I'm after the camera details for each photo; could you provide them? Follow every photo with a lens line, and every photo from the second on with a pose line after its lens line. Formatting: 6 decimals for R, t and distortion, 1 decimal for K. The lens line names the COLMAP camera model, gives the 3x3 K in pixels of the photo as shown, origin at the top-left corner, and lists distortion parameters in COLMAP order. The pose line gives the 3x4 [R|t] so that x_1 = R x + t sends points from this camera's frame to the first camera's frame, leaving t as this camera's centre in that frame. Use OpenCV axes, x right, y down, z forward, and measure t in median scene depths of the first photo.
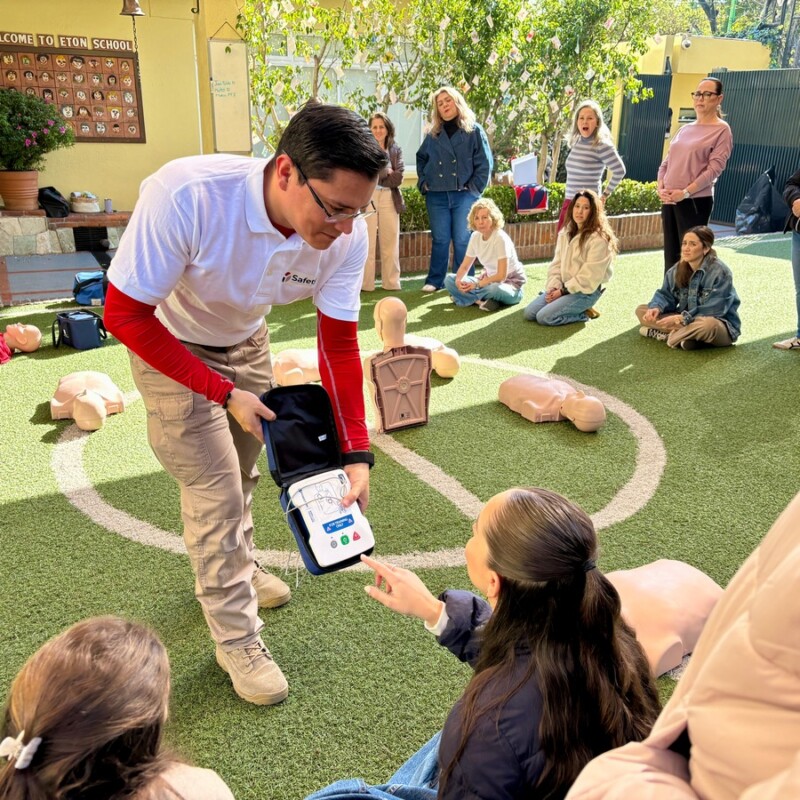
lens RADIAL K [[811.8, 0, 415.2], [0, 811.8, 404.5], [0, 0, 1]] dist [0.044027, -0.036459]
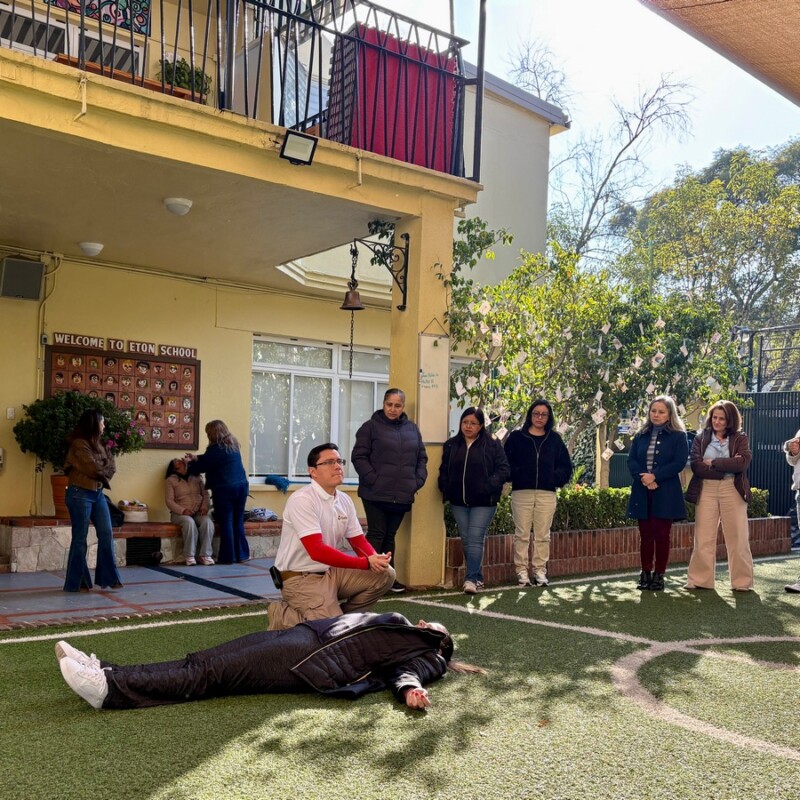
lens RADIAL K [[893.5, 0, 345.7], [0, 893.5, 453.8], [0, 0, 1]] dist [0.091999, -0.000584]
pose [[0.989907, 0.008812, 0.141443, -0.370216], [0.039221, 0.942045, -0.333186, 0.032876], [-0.136181, 0.335371, 0.932191, 0.045899]]
